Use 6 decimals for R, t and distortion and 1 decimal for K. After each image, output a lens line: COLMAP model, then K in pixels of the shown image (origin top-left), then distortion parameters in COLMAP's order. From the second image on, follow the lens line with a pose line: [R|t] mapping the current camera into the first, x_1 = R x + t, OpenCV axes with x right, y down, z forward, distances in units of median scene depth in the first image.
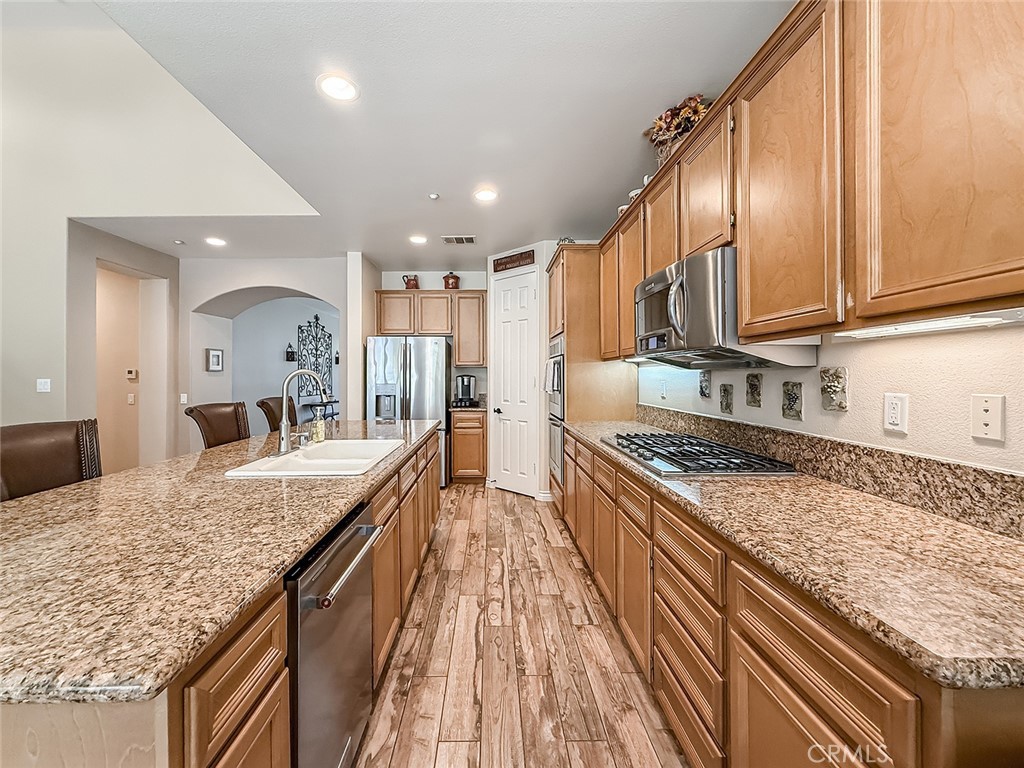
lens RADIAL K [[415.1, 0, 504.8], [0, 415.1, 380.5], [0, 0, 1]] dist [0.000080, 0.000315]
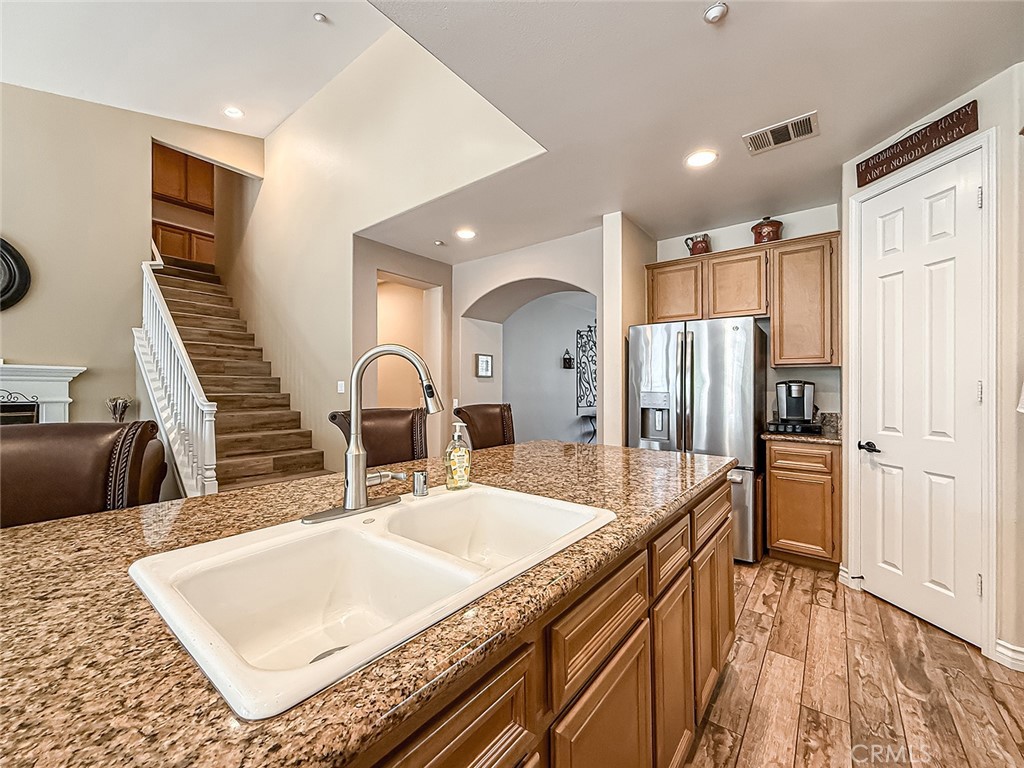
lens RADIAL K [[415.1, 0, 504.8], [0, 415.1, 380.5], [0, 0, 1]] dist [0.000080, 0.000315]
pose [[0.761533, -0.002679, -0.648120, -0.025578], [-0.018420, 0.999498, -0.025774, 0.010404], [0.647864, 0.031566, 0.761102, 0.285474]]
